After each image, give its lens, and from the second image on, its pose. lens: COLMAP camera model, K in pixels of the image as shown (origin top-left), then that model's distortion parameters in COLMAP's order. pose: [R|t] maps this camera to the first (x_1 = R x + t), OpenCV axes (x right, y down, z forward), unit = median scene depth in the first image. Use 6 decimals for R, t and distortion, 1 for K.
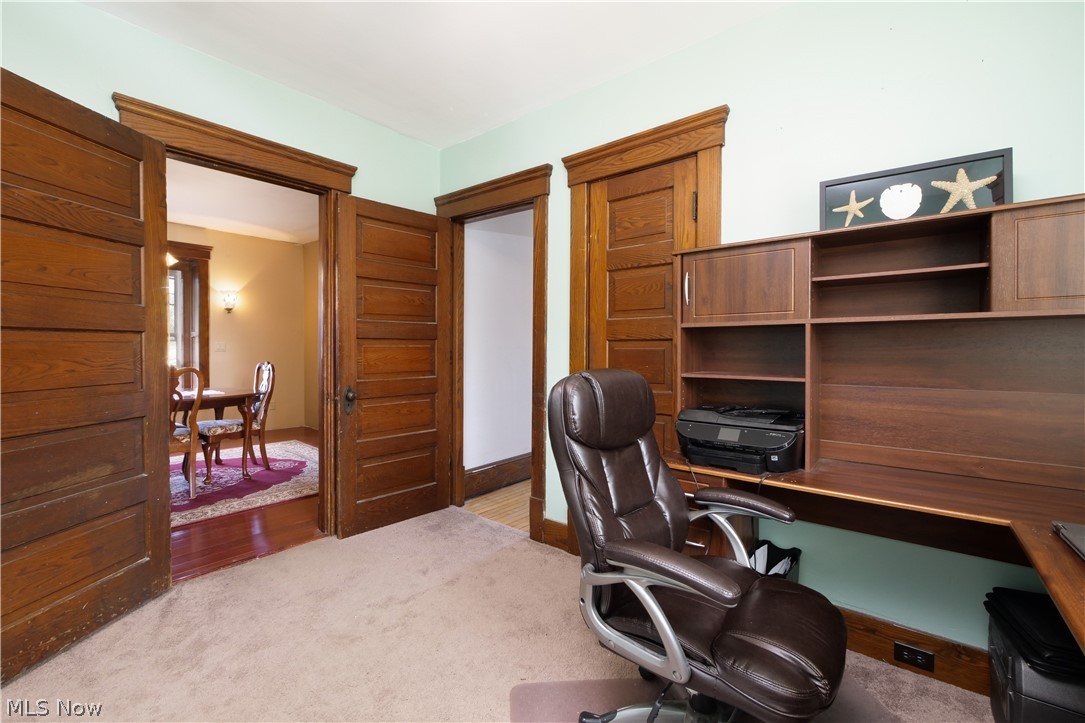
lens RADIAL K [[457.9, 0, 543.1], [0, 457.9, 353.5], [0, 0, 1]] dist [-0.006765, -0.000951]
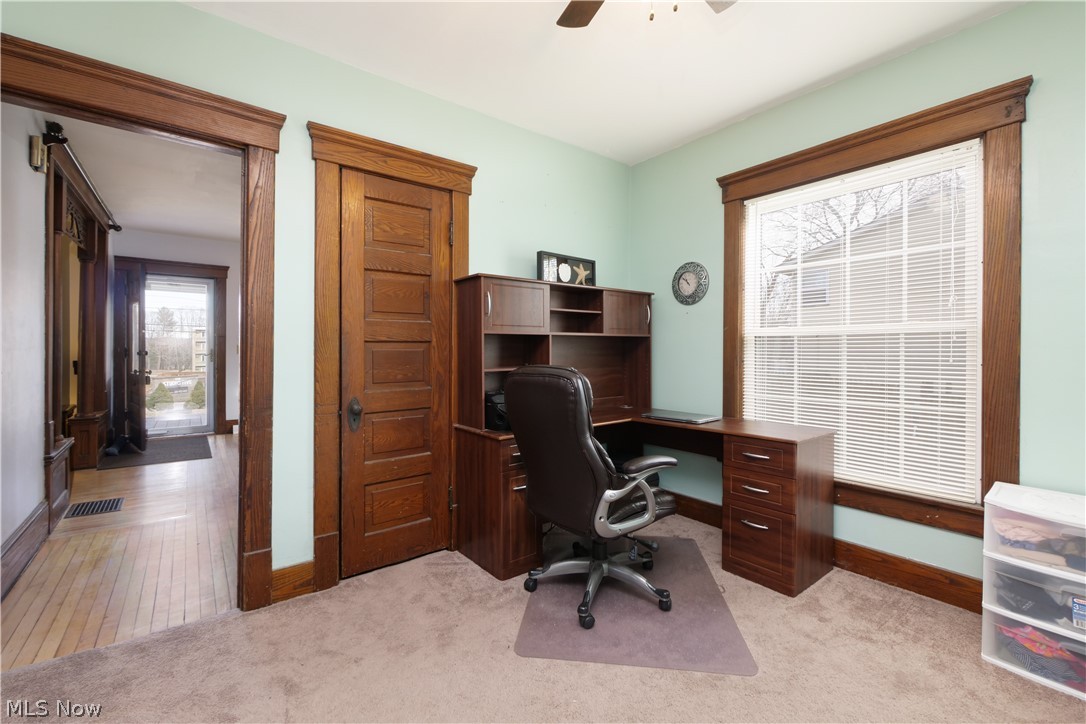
lens RADIAL K [[458.3, 0, 541.6], [0, 458.3, 353.3], [0, 0, 1]] dist [-0.006765, -0.000951]
pose [[0.218822, -0.009553, 0.975718, -0.813072], [0.010595, 0.999916, 0.007414, -0.007714], [-0.975707, 0.008716, 0.218905, 0.490952]]
